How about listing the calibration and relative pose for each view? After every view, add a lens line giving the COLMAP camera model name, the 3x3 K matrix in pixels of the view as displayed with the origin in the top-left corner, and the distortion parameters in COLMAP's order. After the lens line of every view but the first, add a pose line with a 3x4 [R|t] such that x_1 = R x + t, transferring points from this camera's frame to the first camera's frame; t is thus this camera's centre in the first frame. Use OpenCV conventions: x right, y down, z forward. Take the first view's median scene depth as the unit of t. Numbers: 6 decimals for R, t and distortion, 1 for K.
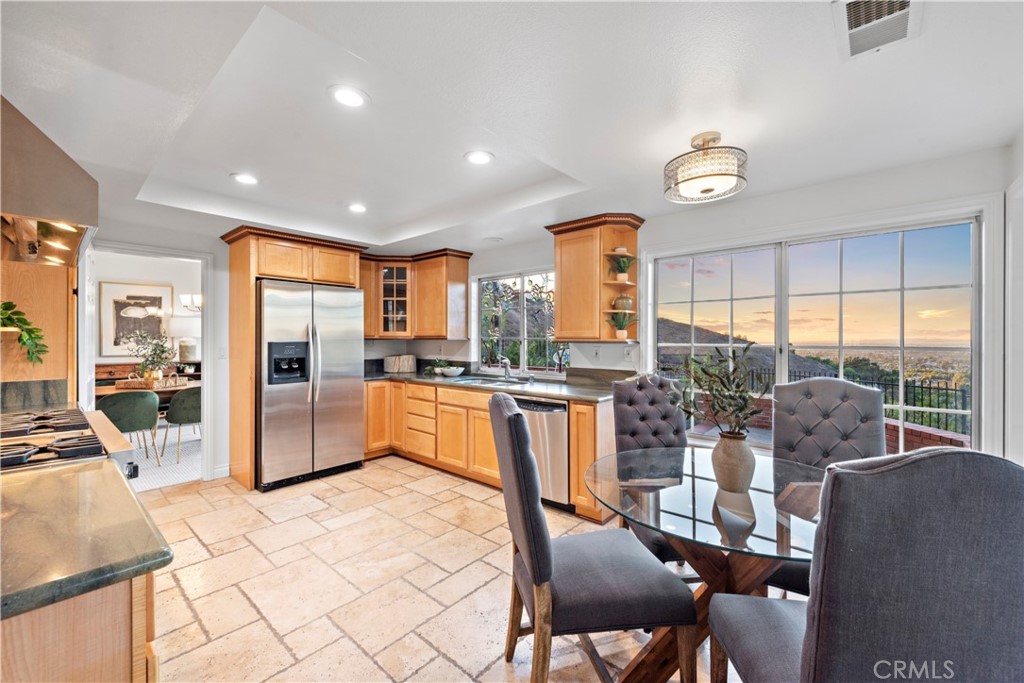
lens RADIAL K [[414.6, 0, 513.3], [0, 414.6, 338.9], [0, 0, 1]] dist [0.000918, 0.000143]
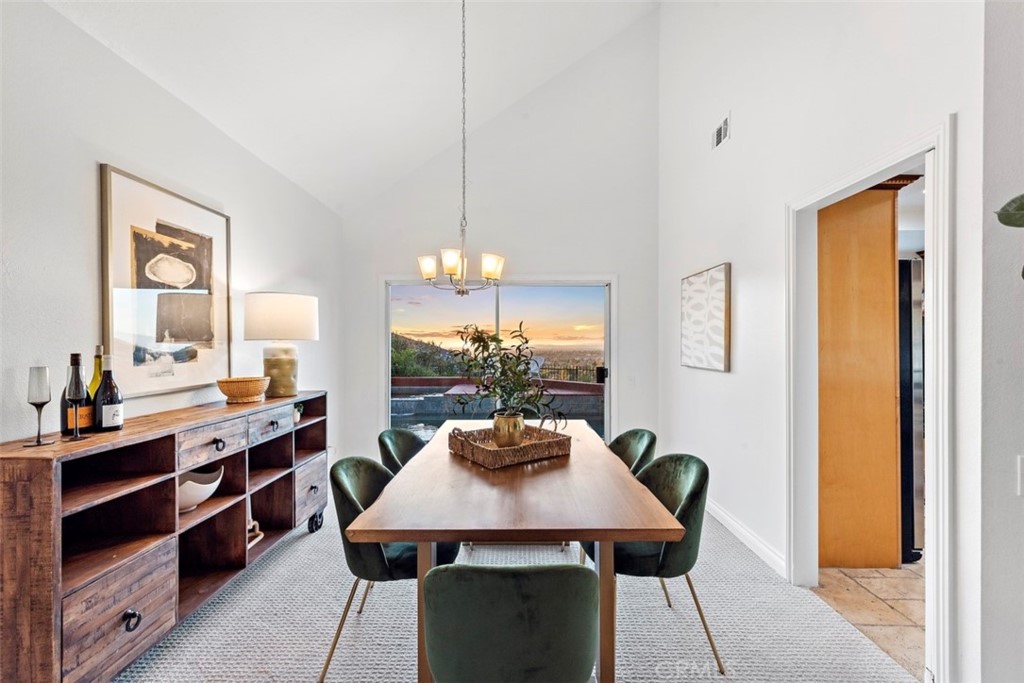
lens RADIAL K [[414.6, 0, 512.7], [0, 414.6, 342.9], [0, 0, 1]] dist [0.000918, 0.000143]
pose [[0.759892, 0.000016, 0.650049, -0.925446], [0.000913, 0.999999, -0.001092, -0.000320], [-0.650049, 0.001424, 0.759891, 0.532064]]
